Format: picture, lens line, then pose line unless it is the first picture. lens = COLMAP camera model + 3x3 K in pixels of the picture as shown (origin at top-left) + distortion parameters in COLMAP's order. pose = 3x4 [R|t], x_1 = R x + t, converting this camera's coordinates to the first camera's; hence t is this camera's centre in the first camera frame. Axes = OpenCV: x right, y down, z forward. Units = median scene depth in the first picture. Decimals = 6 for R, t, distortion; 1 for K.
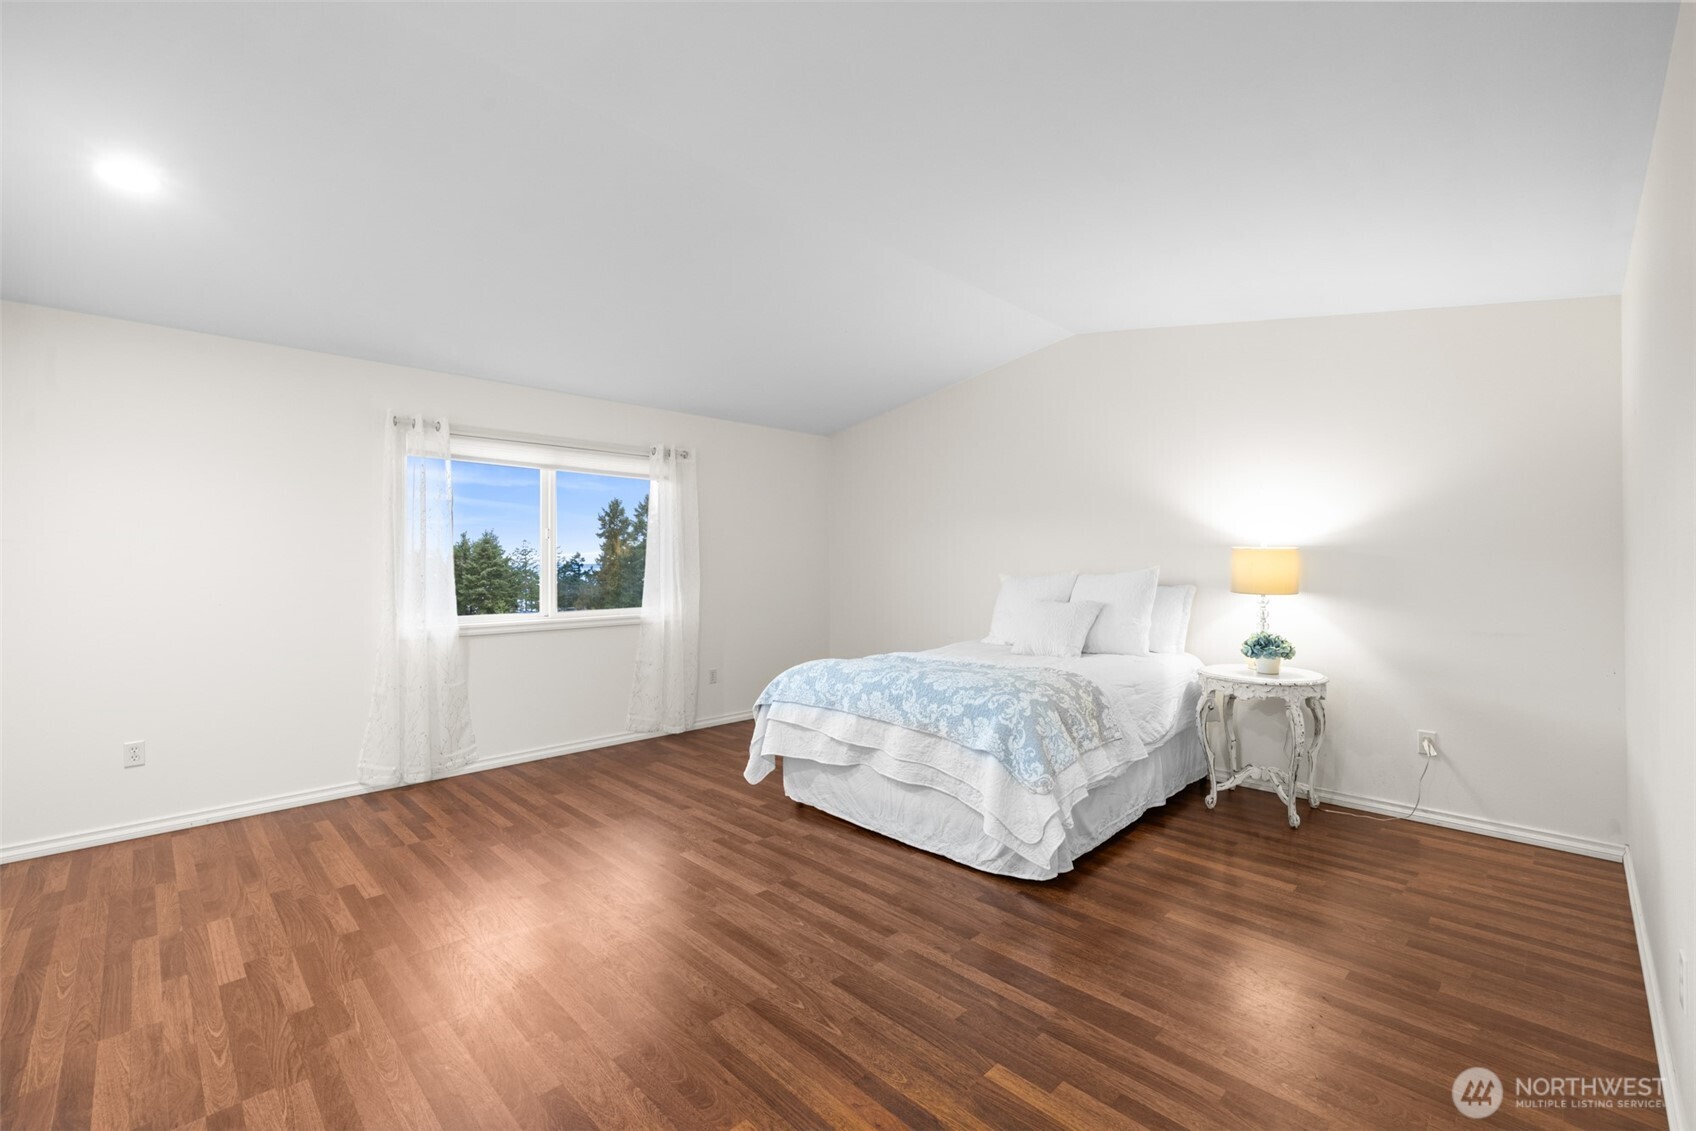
lens RADIAL K [[728.5, 0, 833.6], [0, 728.5, 562.8], [0, 0, 1]] dist [-0.000170, 0.000229]
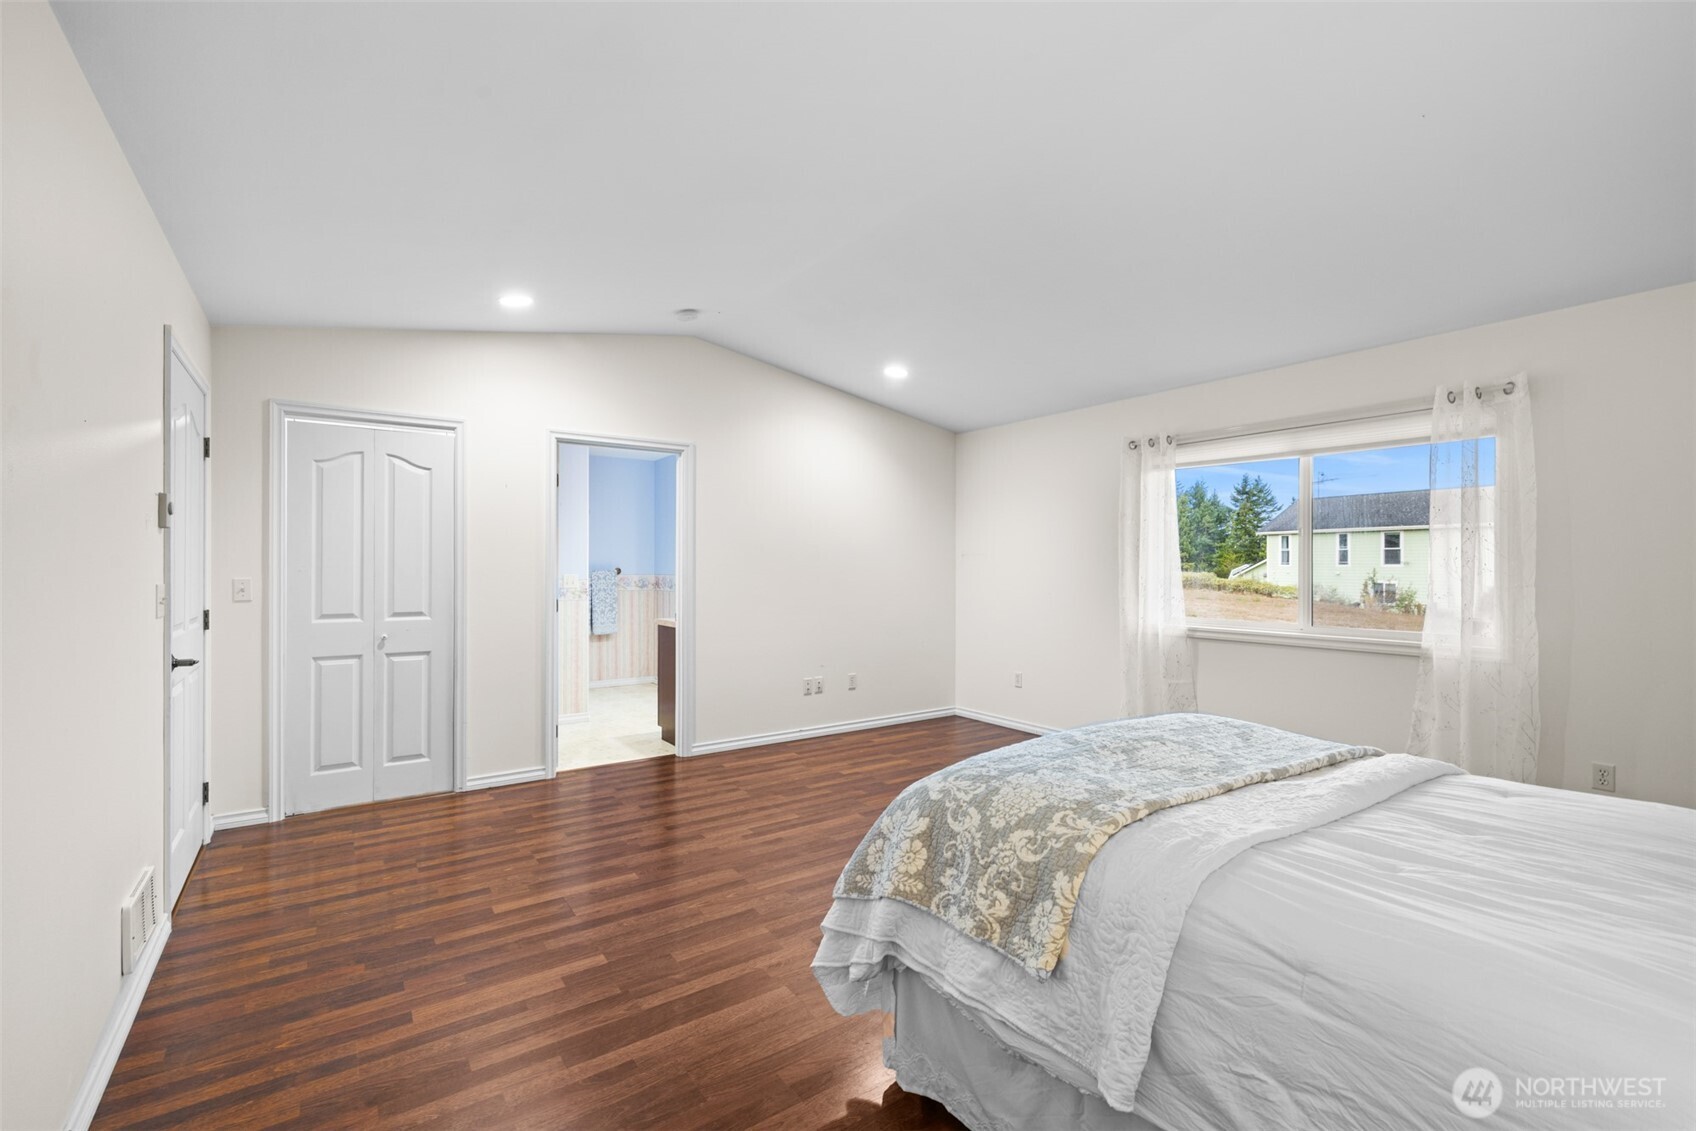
lens RADIAL K [[728.5, 0, 833.0], [0, 728.5, 564.1], [0, 0, 1]] dist [-0.000170, 0.000229]
pose [[-0.173196, -0.000958, -0.984887, 1.145577], [-0.002511, 0.999997, -0.000531, -0.002087], [0.984884, 0.002381, -0.173198, 1.308846]]
